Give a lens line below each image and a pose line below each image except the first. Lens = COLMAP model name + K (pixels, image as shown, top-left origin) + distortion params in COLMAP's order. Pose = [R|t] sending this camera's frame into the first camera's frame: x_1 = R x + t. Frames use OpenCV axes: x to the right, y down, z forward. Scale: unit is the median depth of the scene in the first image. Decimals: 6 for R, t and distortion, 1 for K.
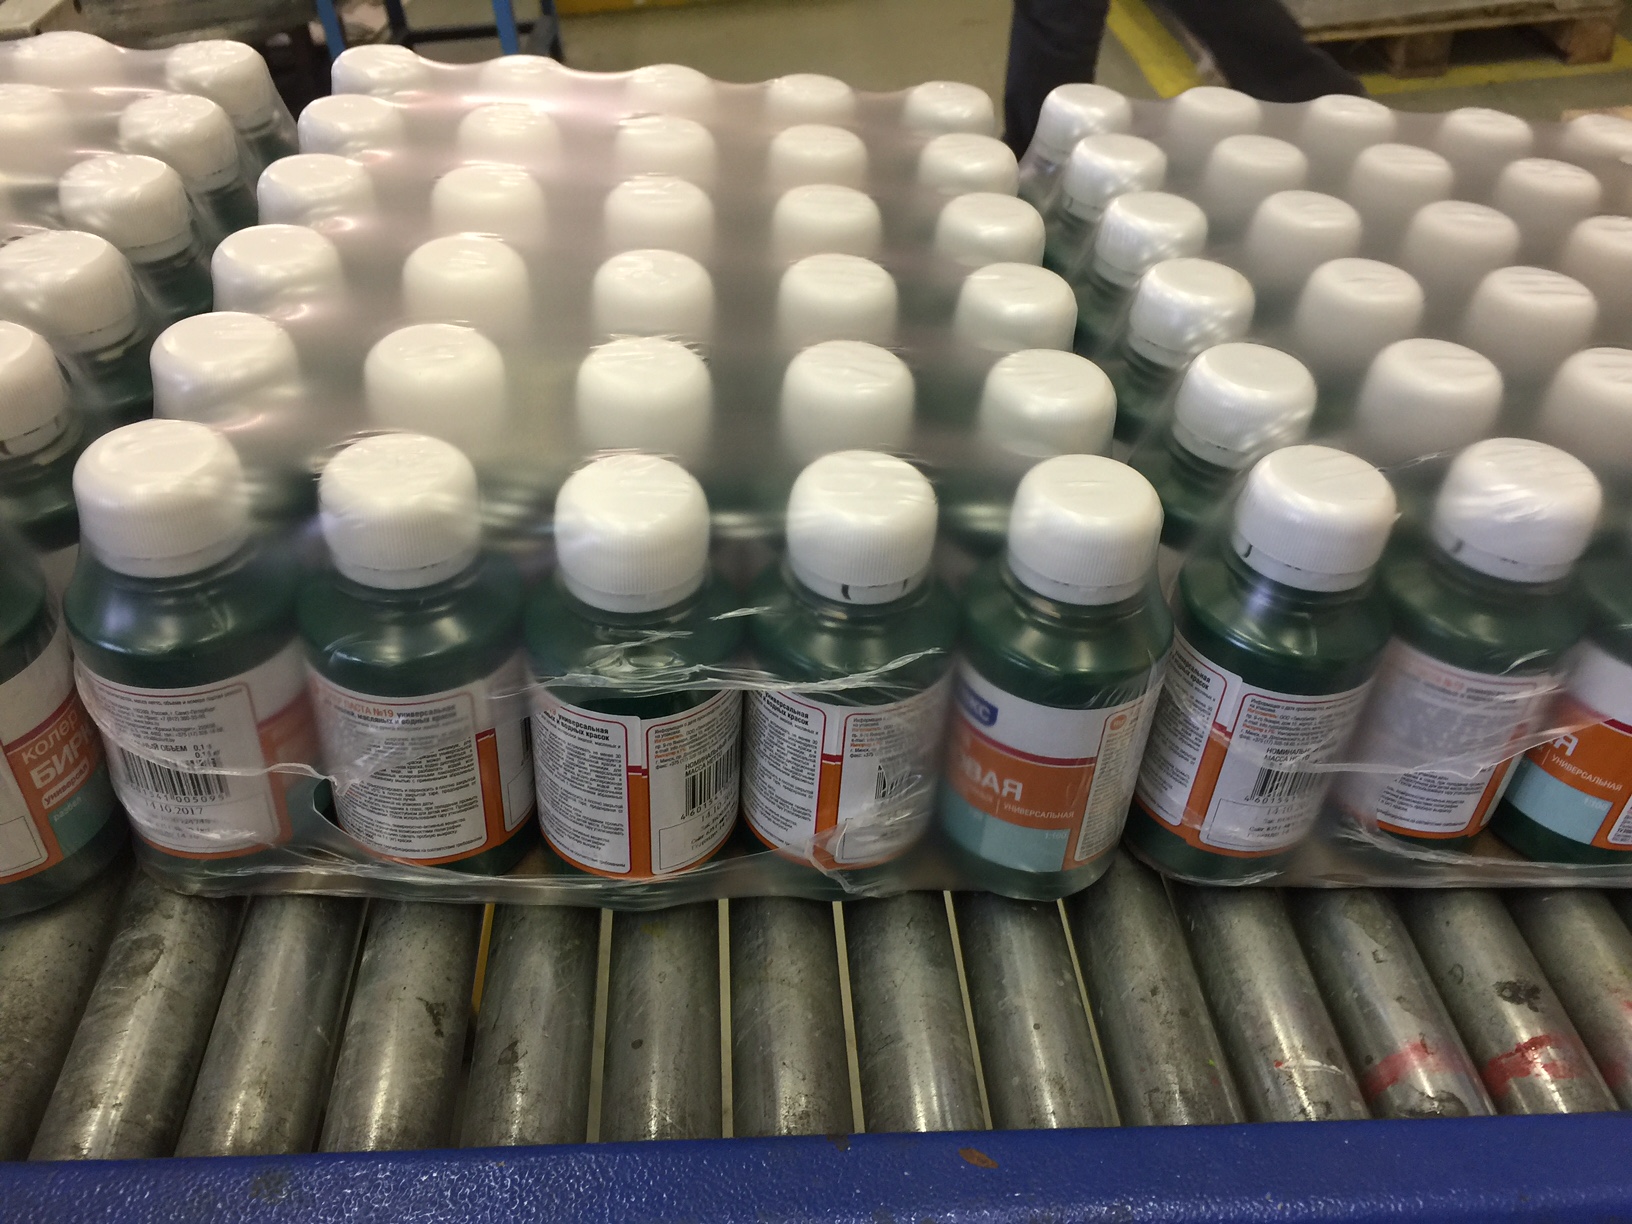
lens RADIAL K [[1350.4, 0, 816.0], [0, 1350.4, 612.0], [0, 0, 1]] dist [0.009720, 0.002978]
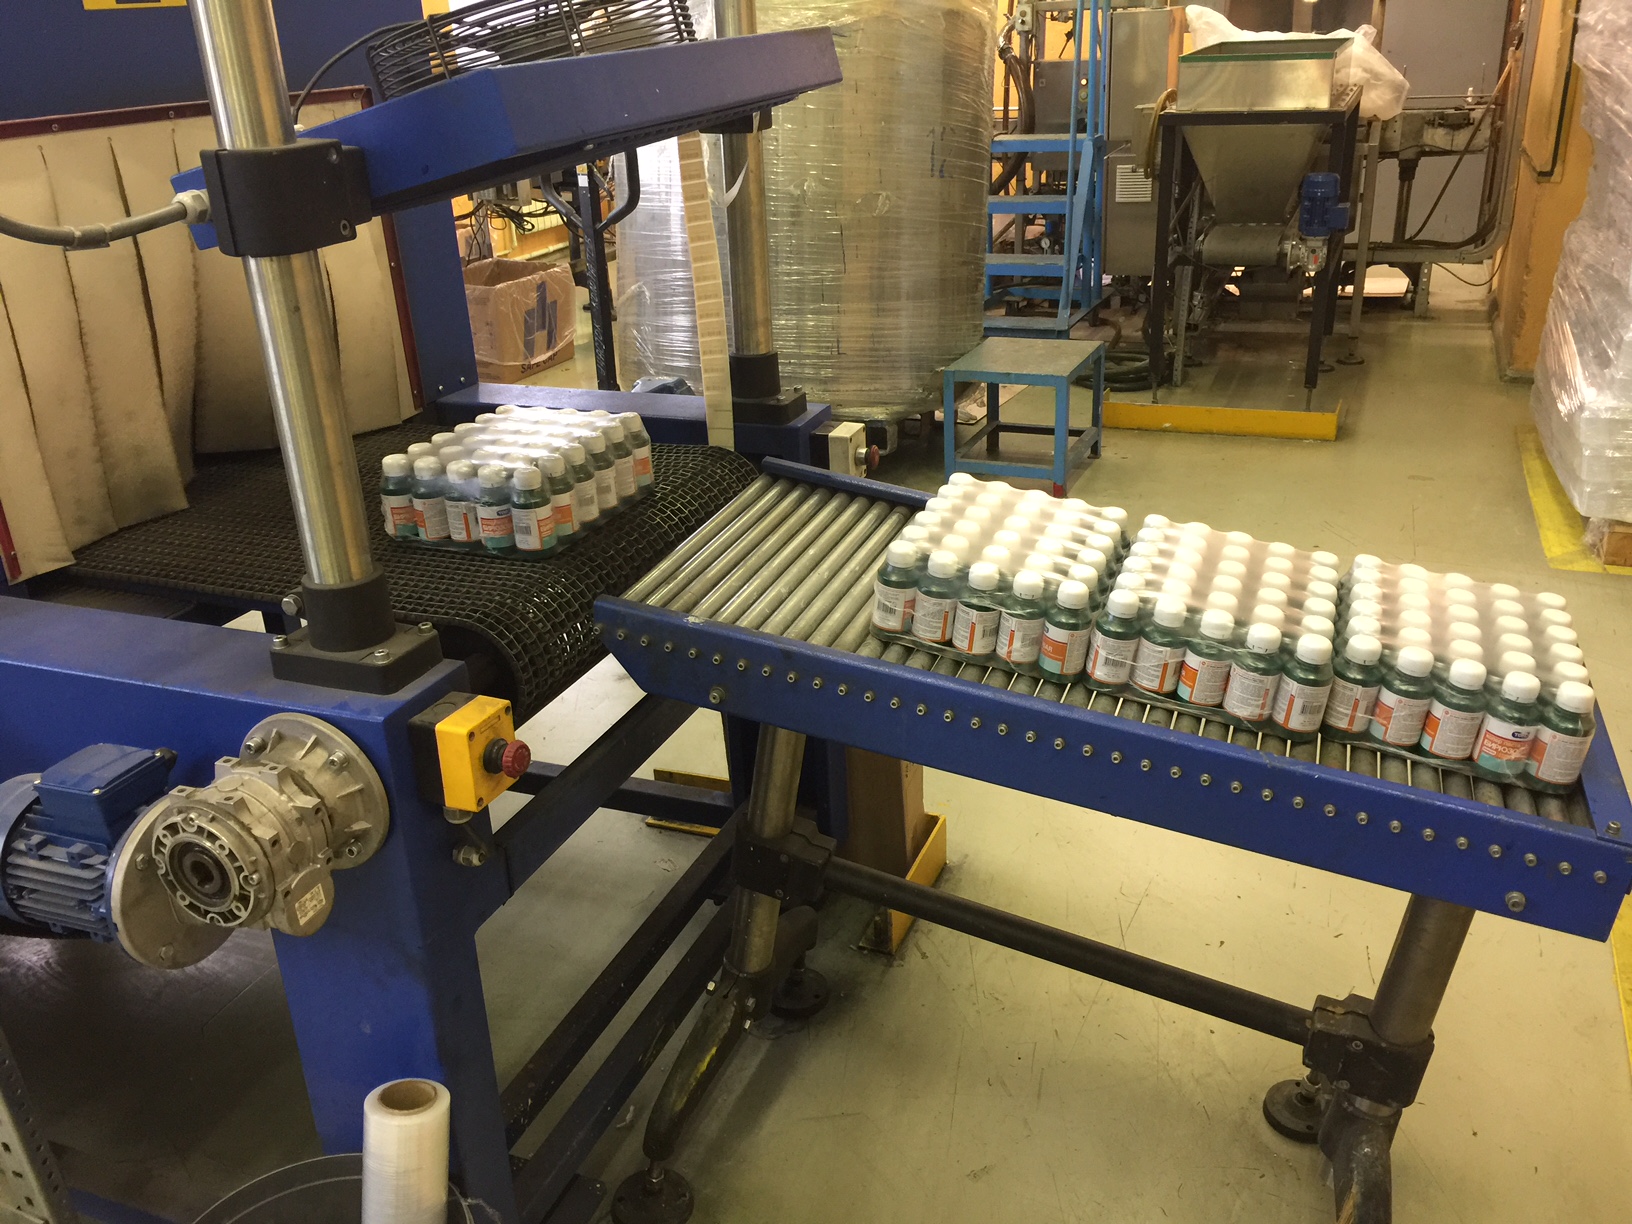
lens RADIAL K [[1350.4, 0, 816.0], [0, 1350.4, 612.0], [0, 0, 1]] dist [0.009720, 0.002978]
pose [[0.909223, 0.176111, -0.377225, 1.130921], [-0.265874, 0.942898, -0.200633, 1.147764], [0.320352, 0.282715, 0.904128, -3.453391]]
